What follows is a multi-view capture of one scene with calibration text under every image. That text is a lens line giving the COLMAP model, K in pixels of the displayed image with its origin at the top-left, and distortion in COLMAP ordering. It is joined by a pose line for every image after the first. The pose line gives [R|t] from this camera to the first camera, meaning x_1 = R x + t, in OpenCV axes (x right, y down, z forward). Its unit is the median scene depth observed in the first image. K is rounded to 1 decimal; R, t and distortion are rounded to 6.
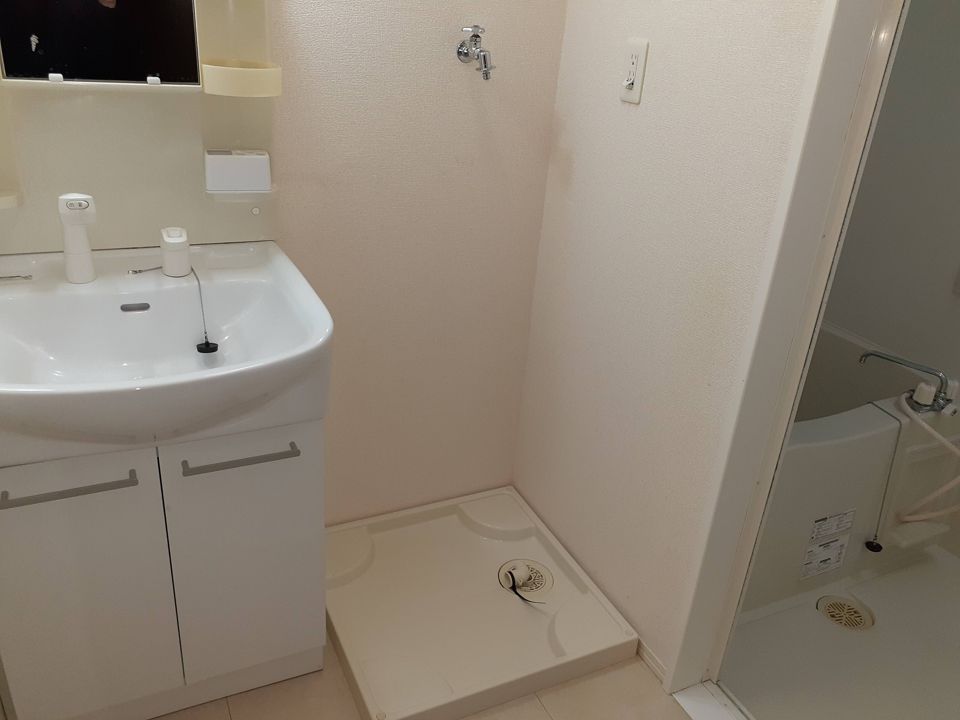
lens RADIAL K [[767.6, 0, 494.4], [0, 767.6, 360.5], [0, 0, 1]] dist [0.001795, 0.003105]
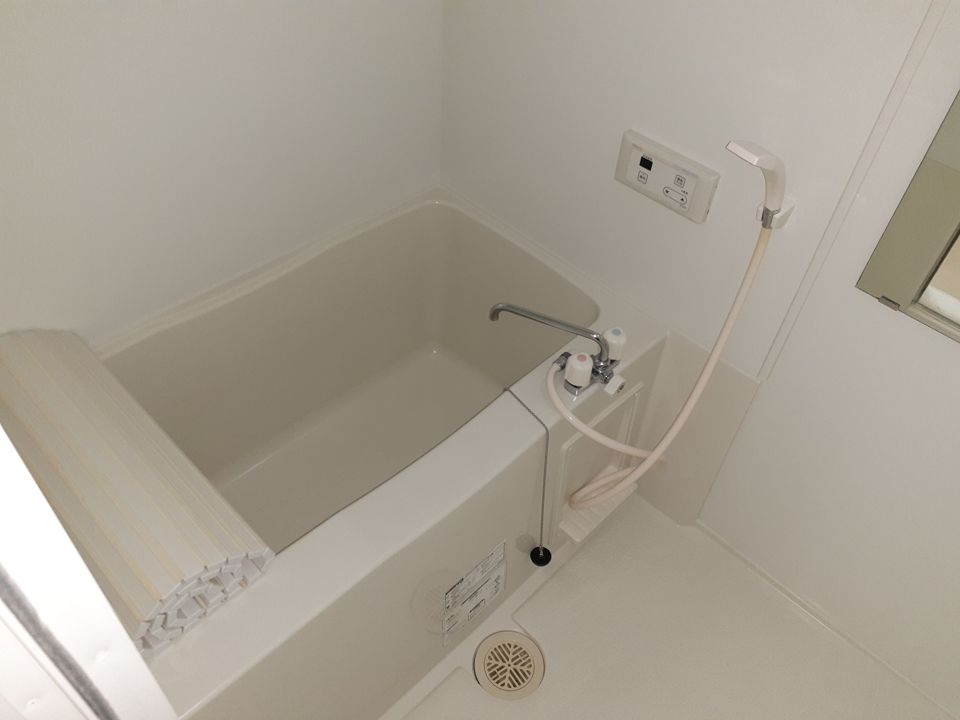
lens RADIAL K [[767.6, 0, 494.4], [0, 767.6, 360.5], [0, 0, 1]] dist [0.001795, 0.003105]
pose [[0.941329, -0.250817, 0.225811, 0.336577], [0.144361, 0.904032, 0.402351, -0.234948], [-0.305057, -0.346146, 0.887200, 0.427528]]
